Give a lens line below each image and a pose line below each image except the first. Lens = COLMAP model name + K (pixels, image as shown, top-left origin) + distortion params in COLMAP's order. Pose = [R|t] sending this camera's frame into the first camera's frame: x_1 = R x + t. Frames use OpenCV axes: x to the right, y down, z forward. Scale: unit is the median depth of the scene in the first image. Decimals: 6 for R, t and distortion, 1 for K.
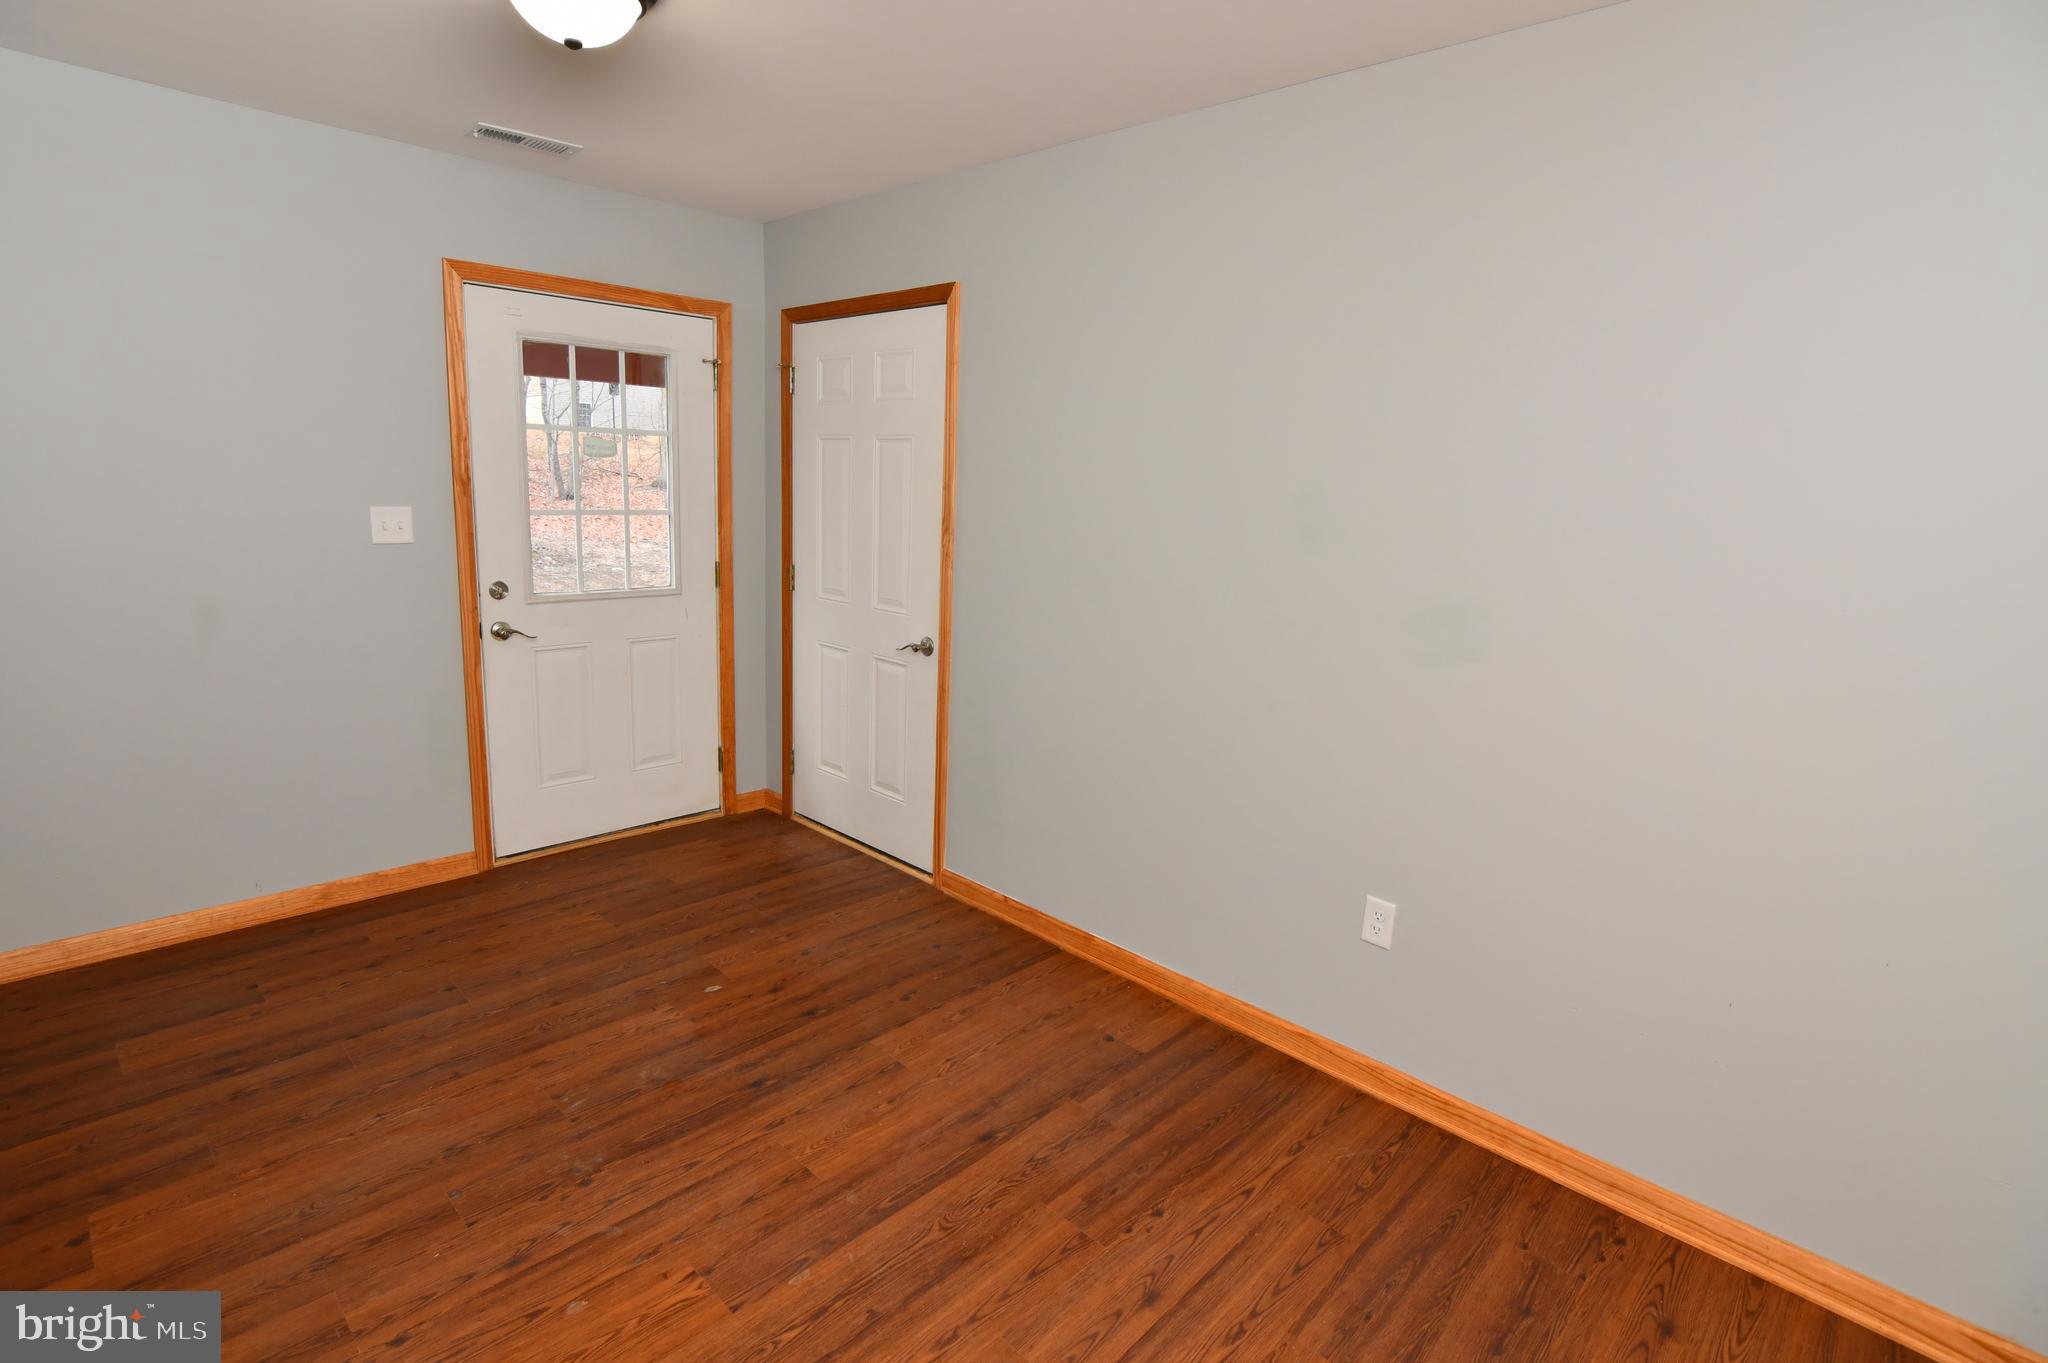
lens RADIAL K [[995.2, 0, 1013.0], [0, 995.2, 667.5], [0, 0, 1]] dist [-0.031340, 0.009506]
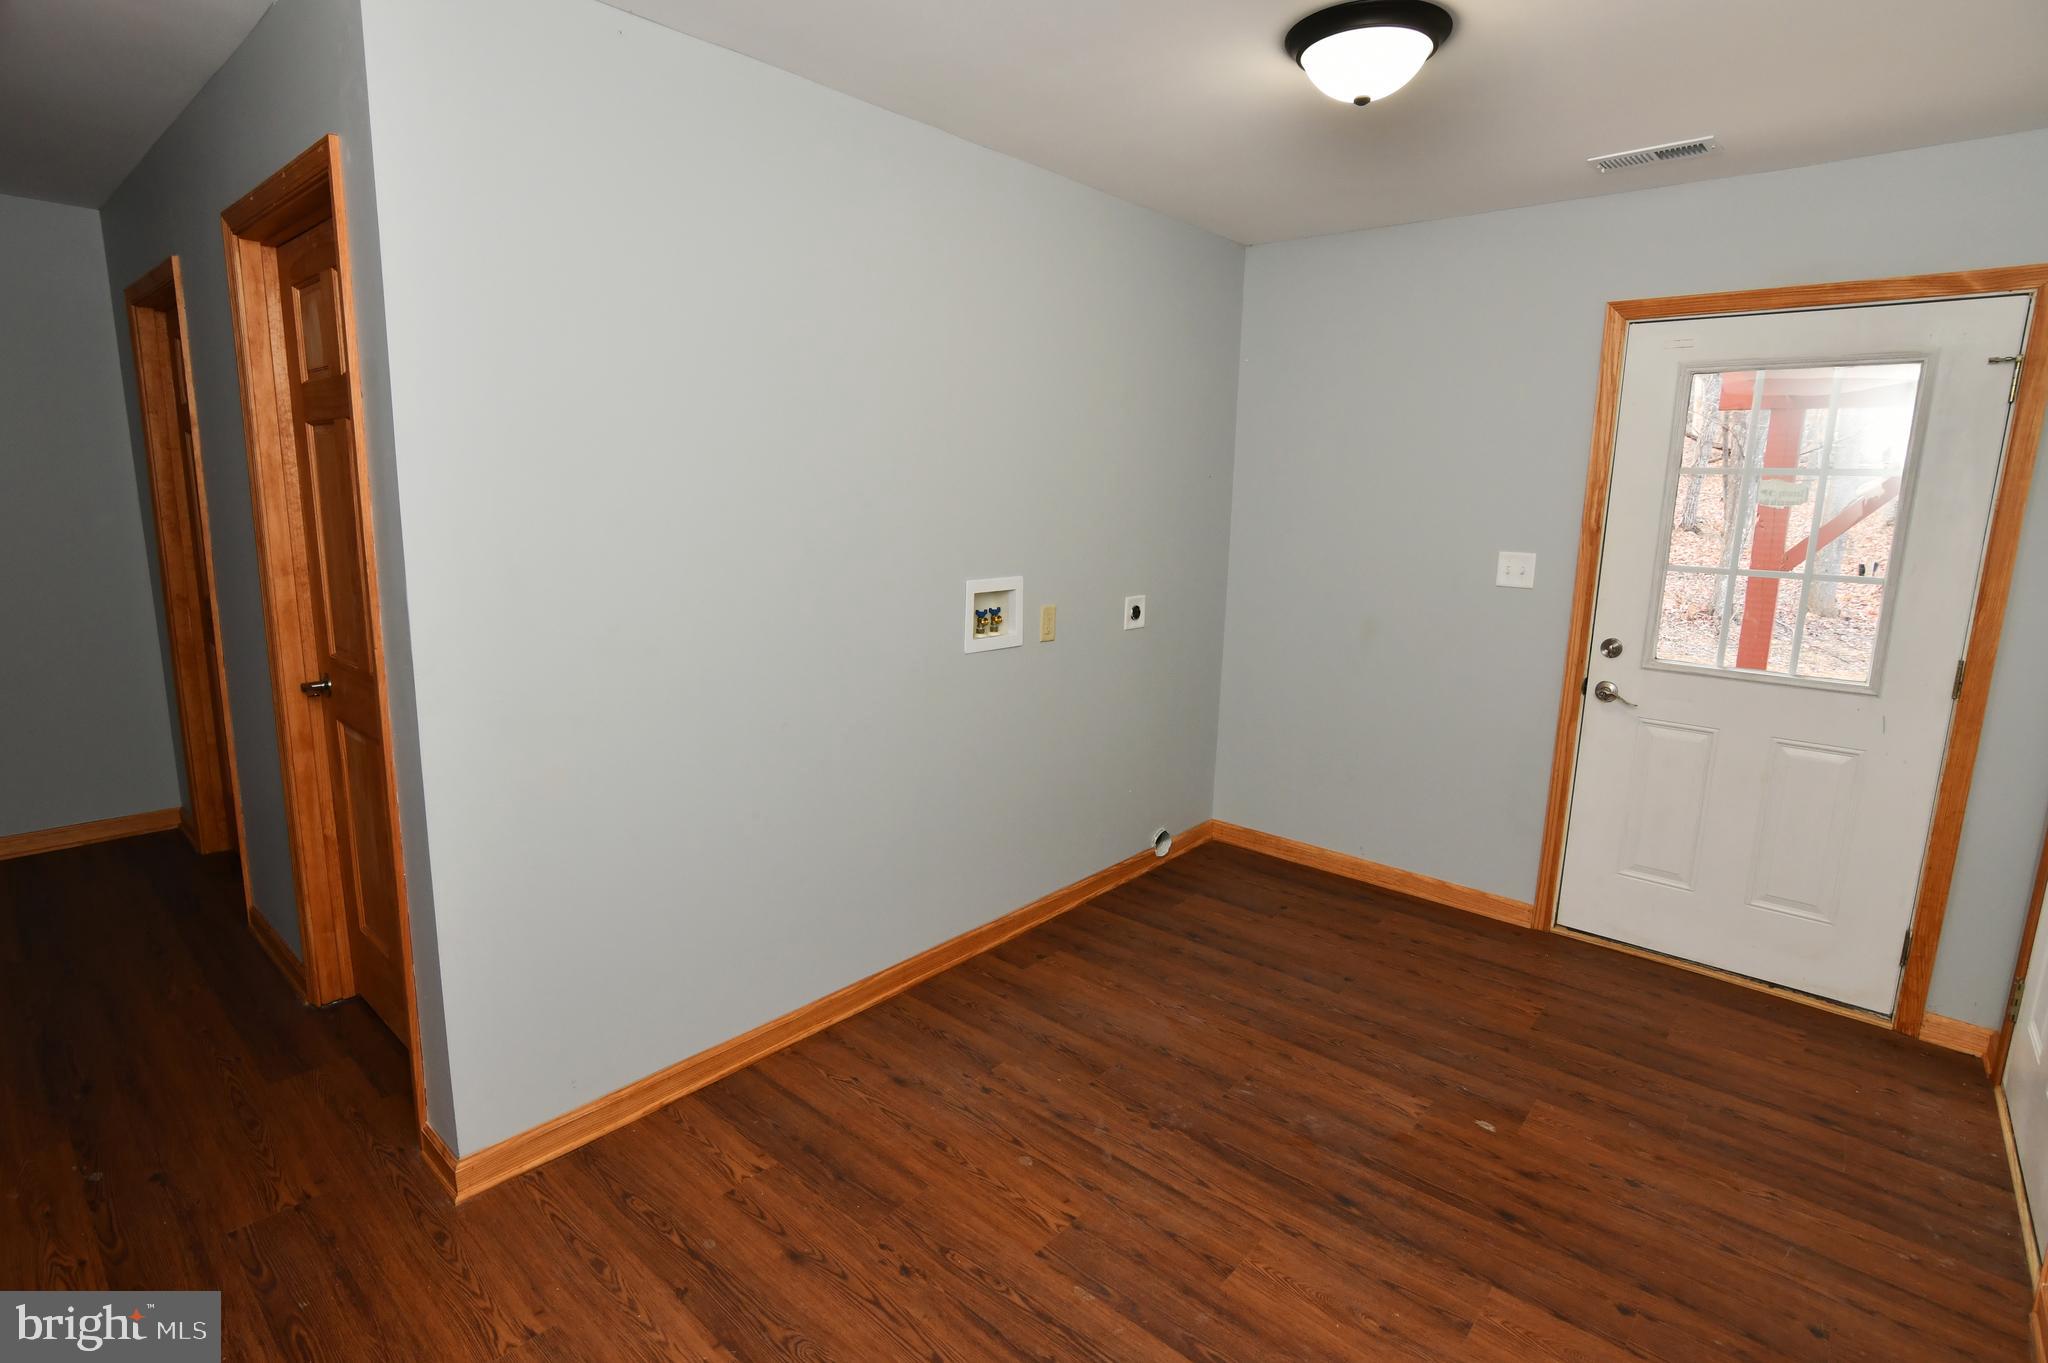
lens RADIAL K [[995.2, 0, 1027.3], [0, 995.2, 668.8], [0, 0, 1]] dist [-0.031340, 0.009506]
pose [[0.054614, 0.143594, -0.988129, 0.483231], [-0.208515, 0.969427, 0.129352, -0.085005], [0.976493, 0.198975, 0.082886, 0.514575]]
